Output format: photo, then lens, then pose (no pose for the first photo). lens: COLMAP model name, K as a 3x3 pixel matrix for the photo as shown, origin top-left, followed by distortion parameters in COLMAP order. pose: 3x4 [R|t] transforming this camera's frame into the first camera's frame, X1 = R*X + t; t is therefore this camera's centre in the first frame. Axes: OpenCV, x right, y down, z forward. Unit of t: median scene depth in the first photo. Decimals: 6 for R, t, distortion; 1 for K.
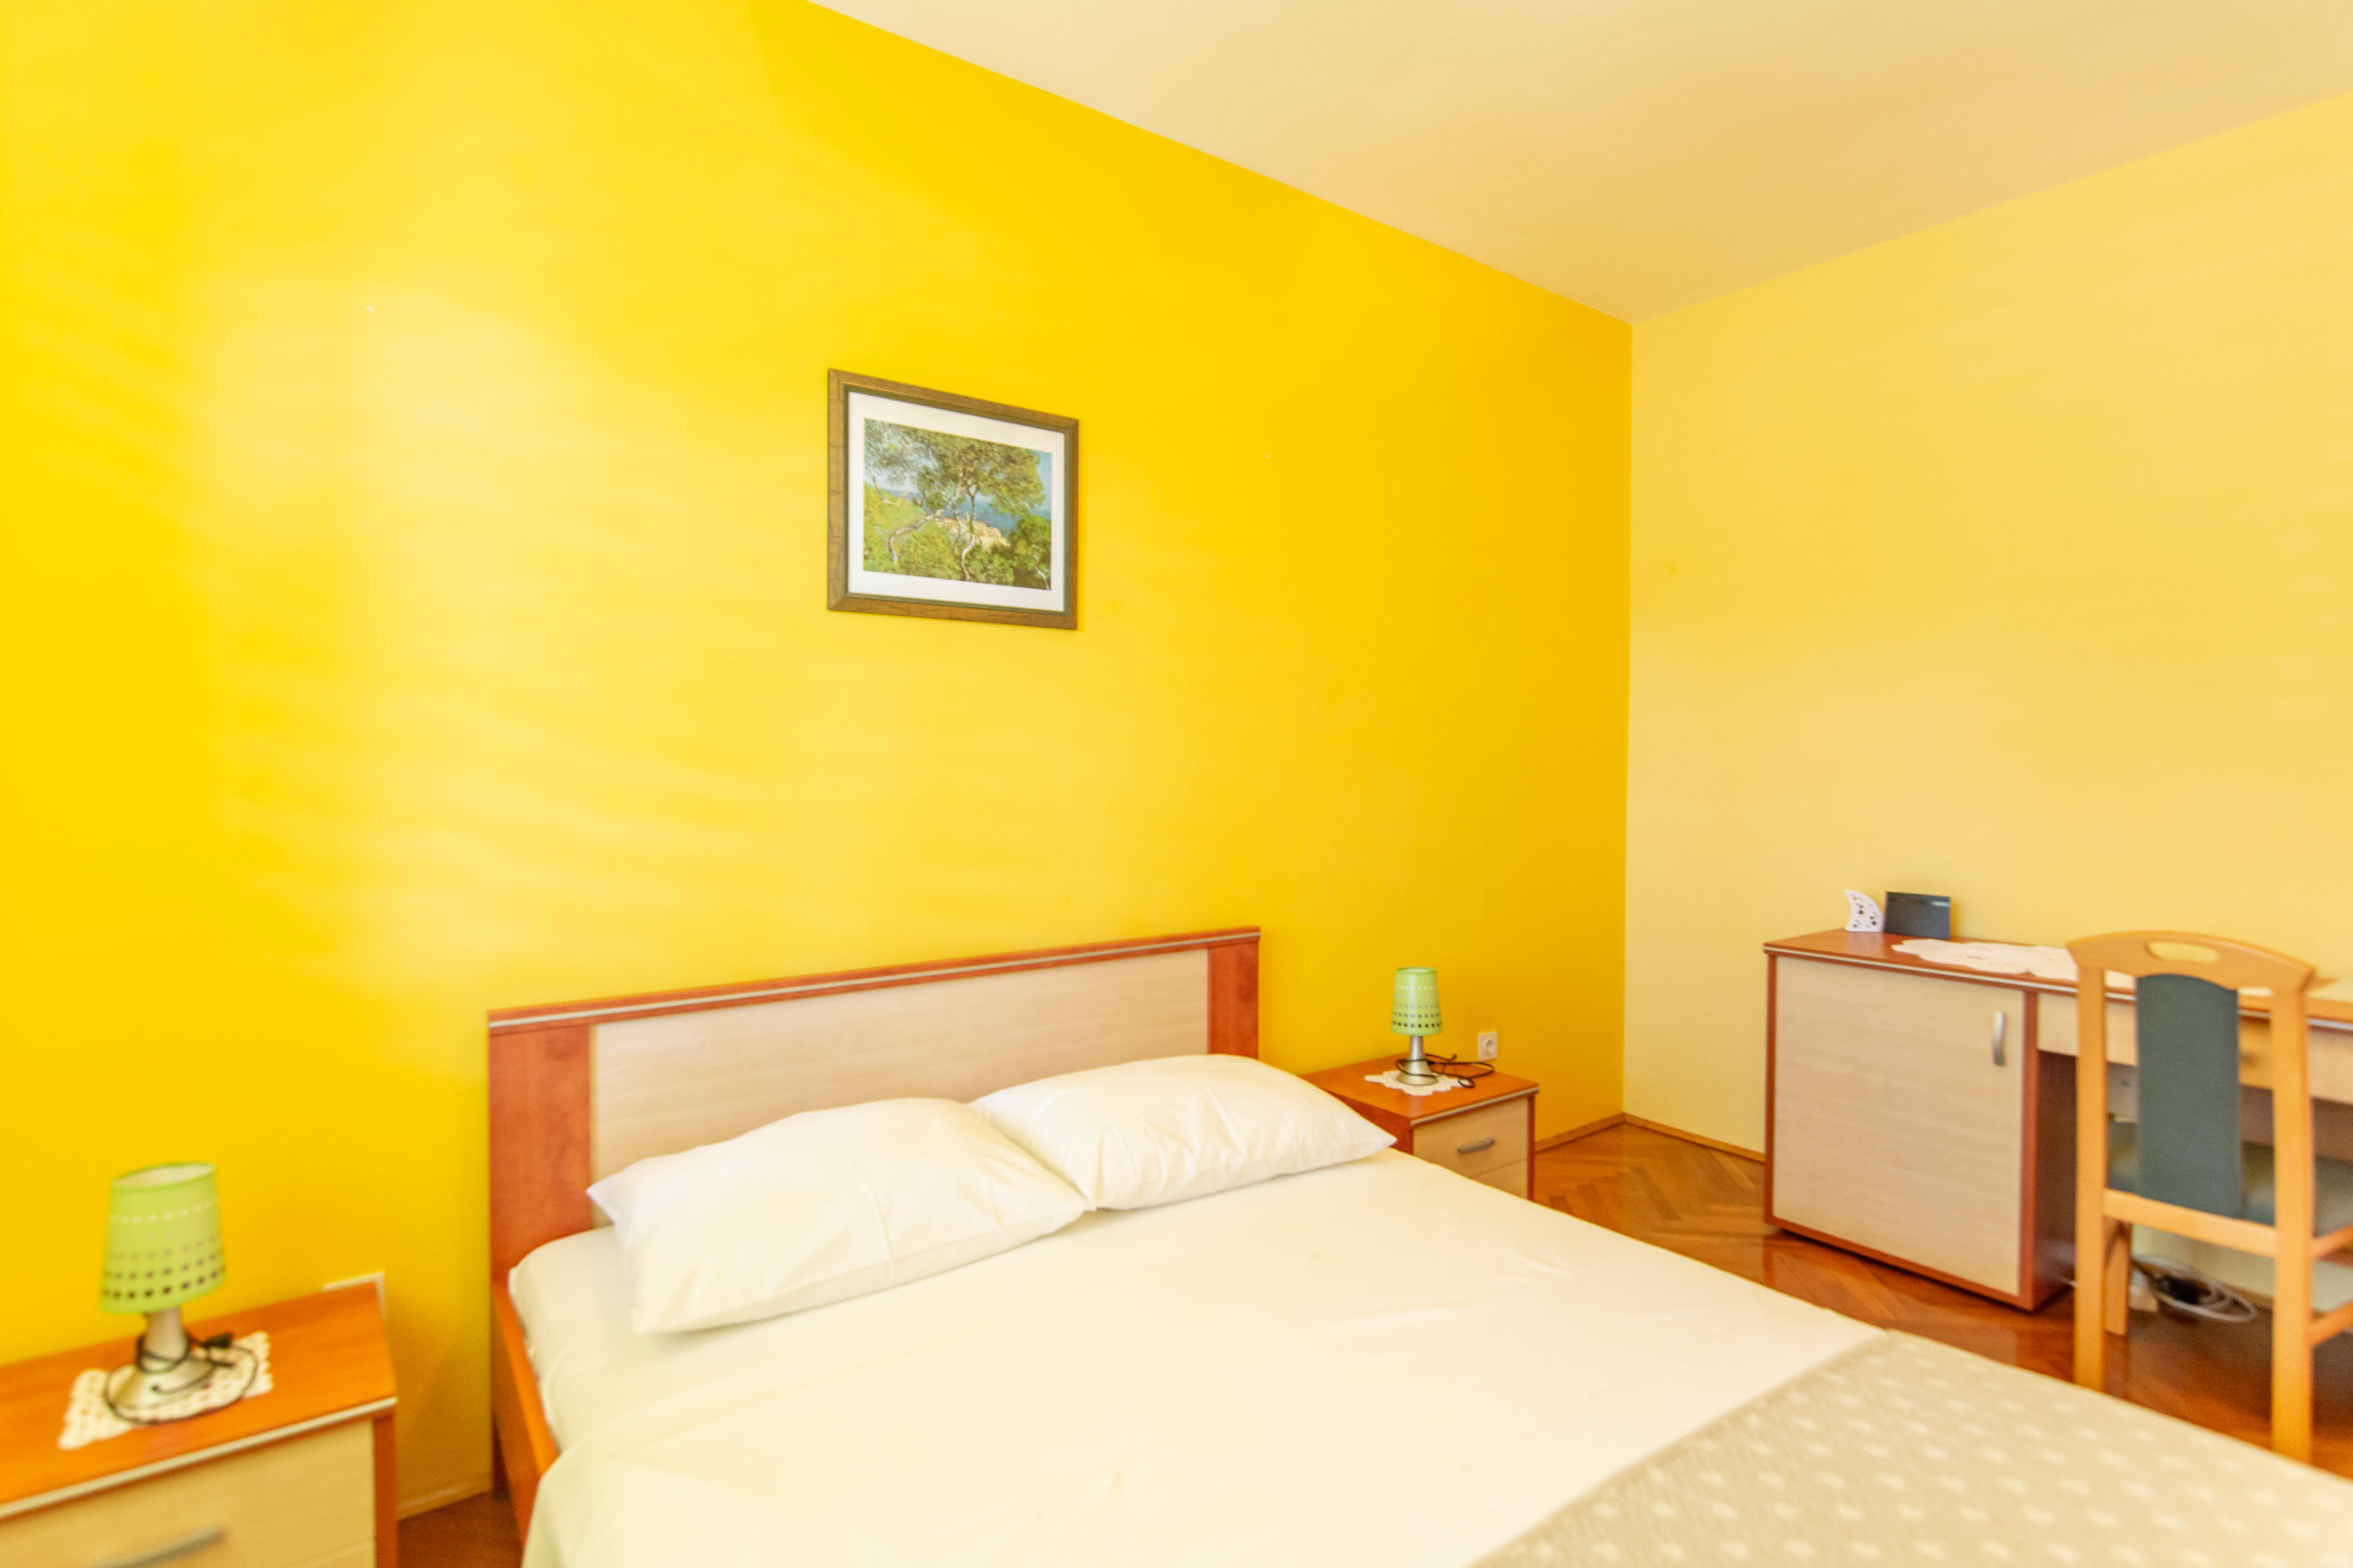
lens RADIAL K [[1151.0, 0, 1169.1], [0, 1151.0, 761.9], [0, 0, 1]] dist [0.001610, -0.000231]
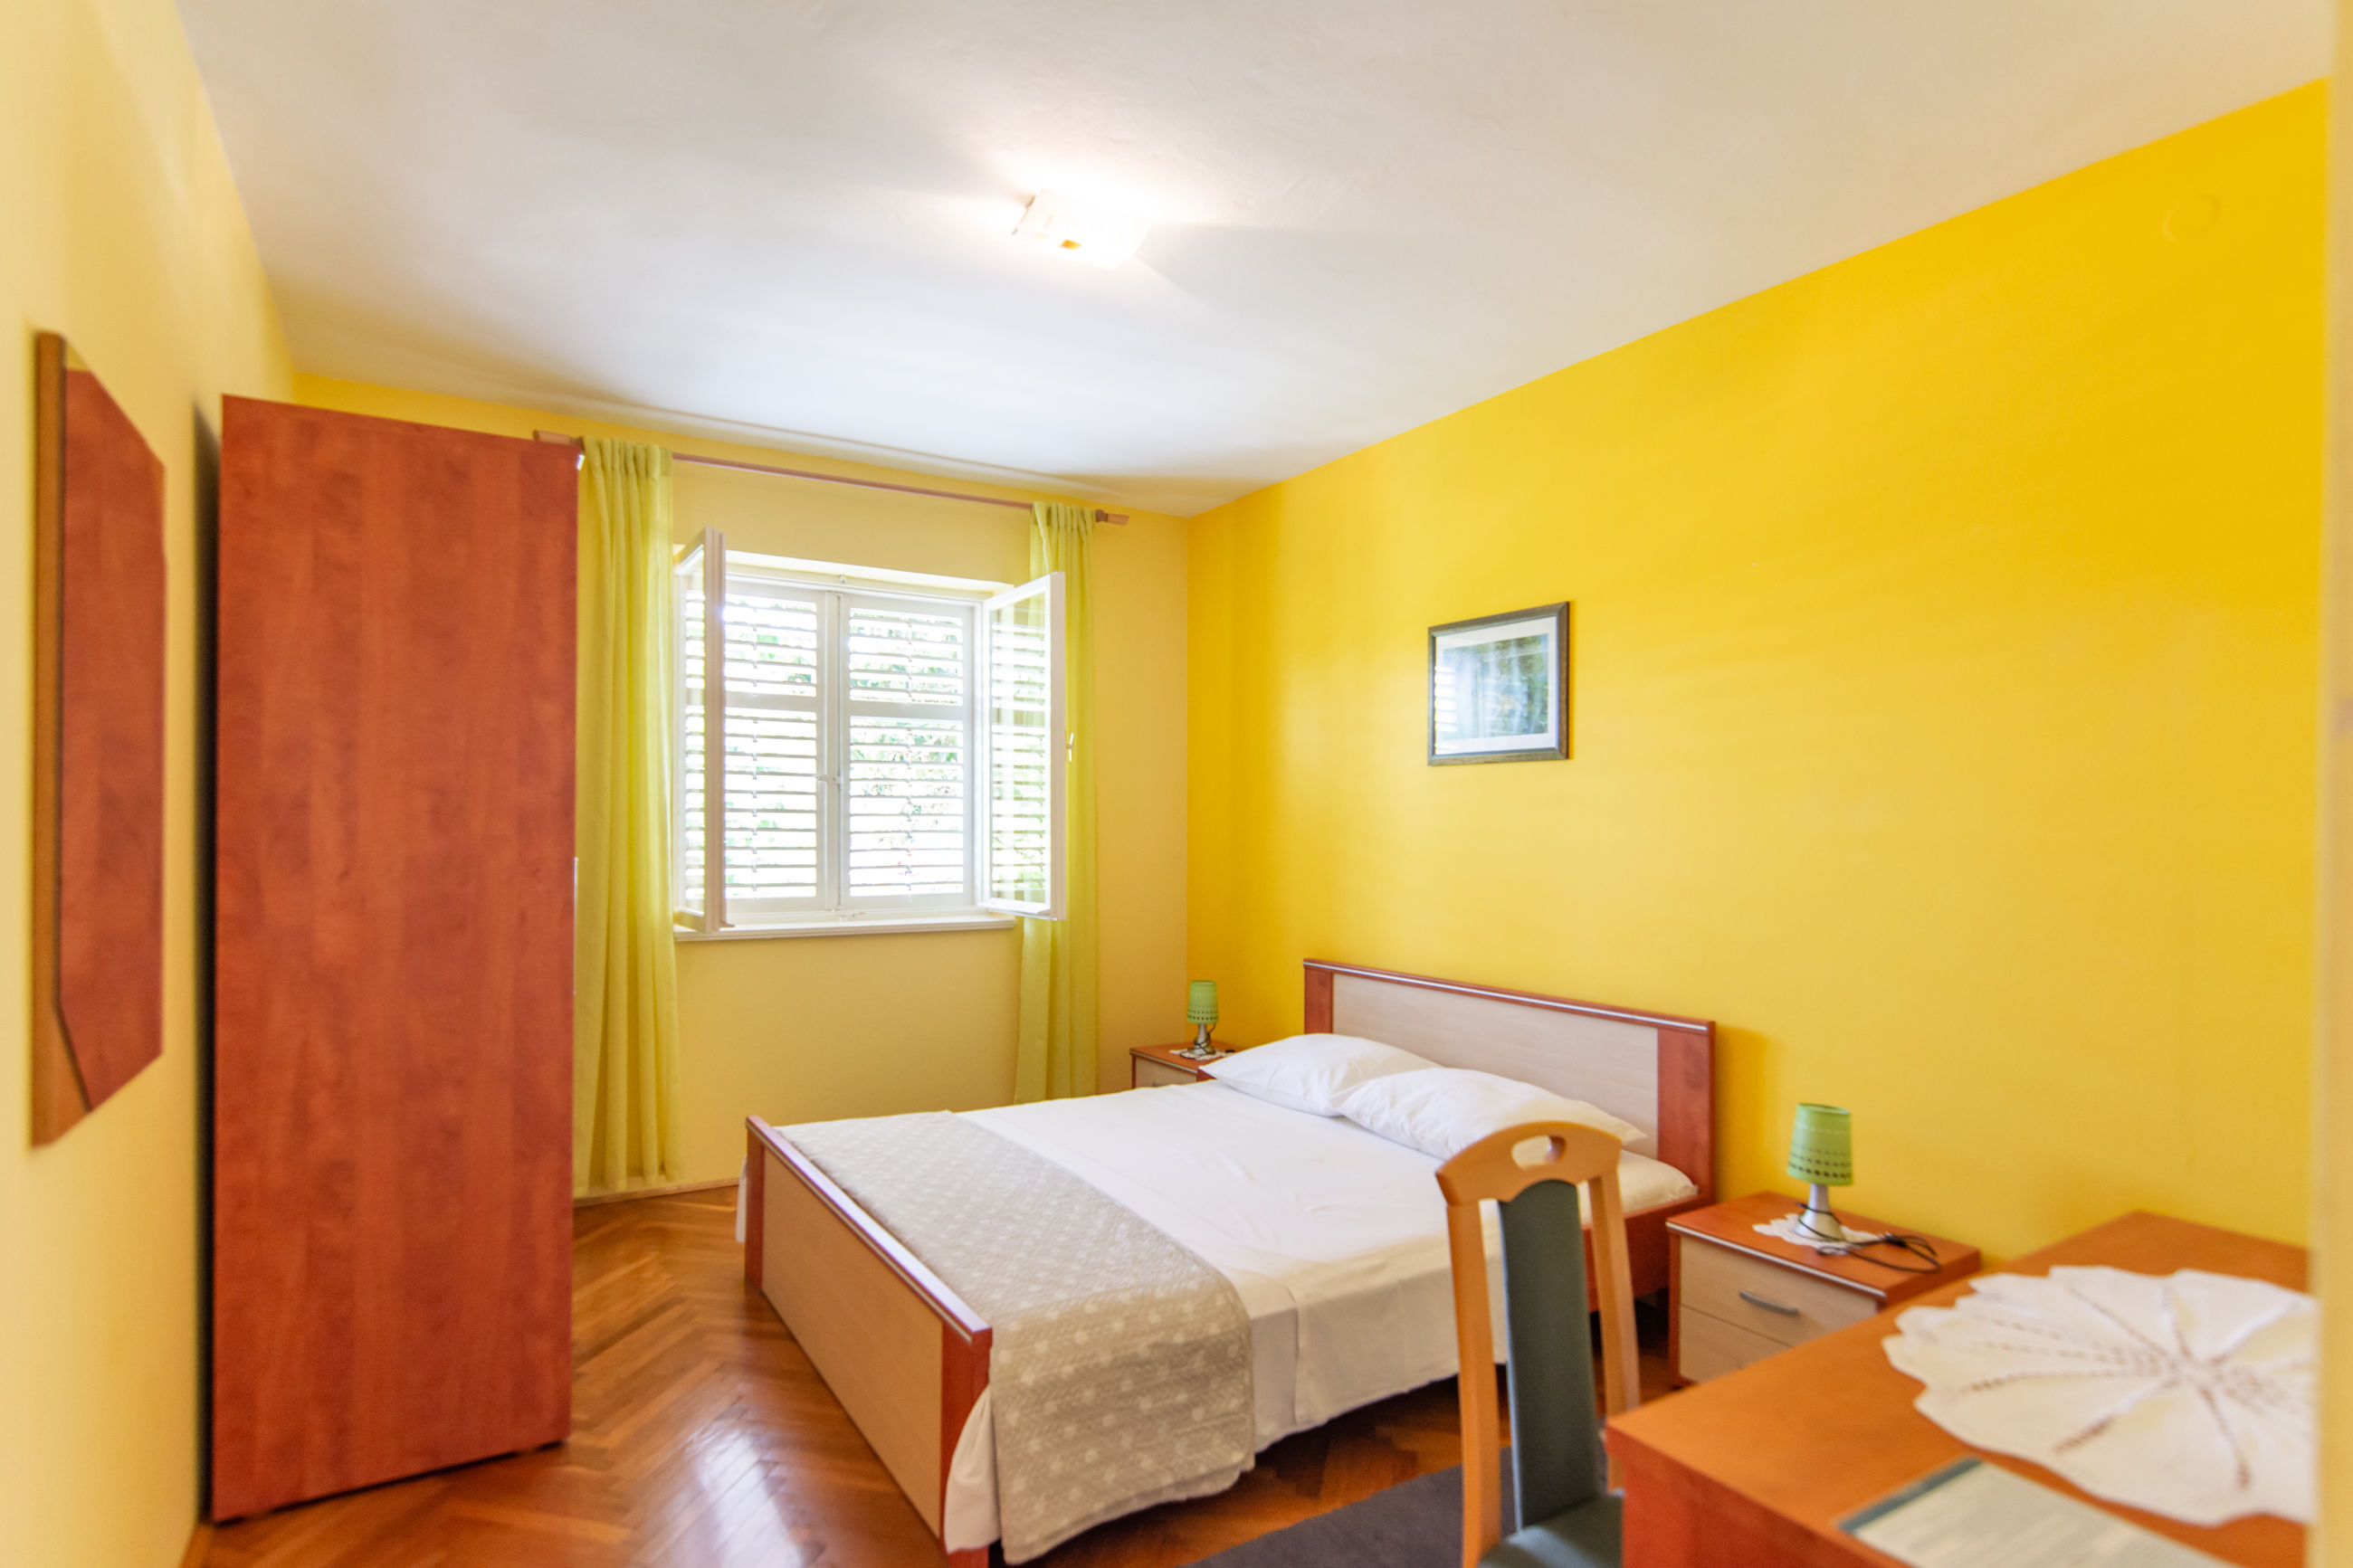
lens RADIAL K [[1151.0, 0, 1176.7], [0, 1151.0, 796.7], [0, 0, 1]] dist [0.001610, -0.000231]
pose [[-0.040957, -0.014232, -0.999060, 1.282055], [-0.003383, 0.999895, -0.014105, -0.052616], [0.999155, 0.002802, -0.041001, 0.614731]]
